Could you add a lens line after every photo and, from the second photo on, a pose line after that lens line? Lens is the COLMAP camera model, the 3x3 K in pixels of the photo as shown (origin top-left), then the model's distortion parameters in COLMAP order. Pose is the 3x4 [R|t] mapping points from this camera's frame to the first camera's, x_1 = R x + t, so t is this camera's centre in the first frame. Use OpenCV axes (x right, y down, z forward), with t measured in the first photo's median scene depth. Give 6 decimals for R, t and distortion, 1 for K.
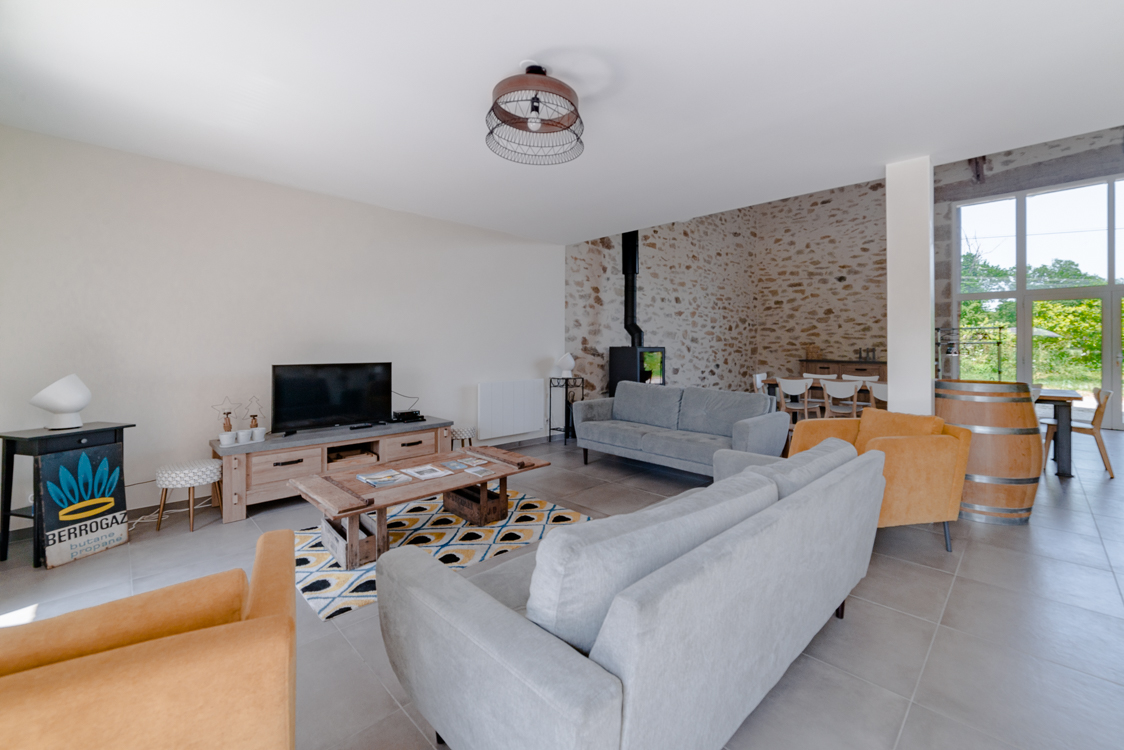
lens RADIAL K [[465.9, 0, 563.5], [0, 465.9, 341.6], [0, 0, 1]] dist [-0.001152, -0.000106]
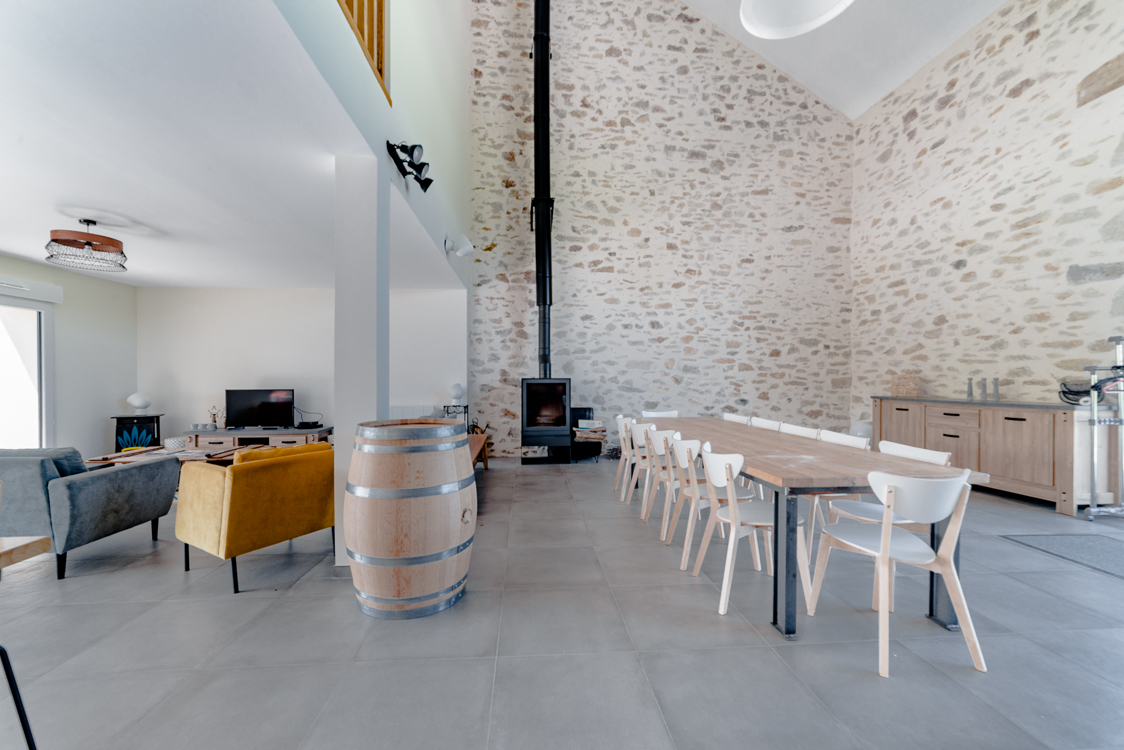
lens RADIAL K [[422.1, 0, 561.9], [0, 422.1, 380.9], [0, 0, 1]] dist [-0.007255, 0.000269]
pose [[0.753759, 0.000560, -0.657151, 0.562769], [0.010777, 0.999855, 0.013213, 0.004064], [0.657063, -0.017042, 0.753643, 0.246137]]
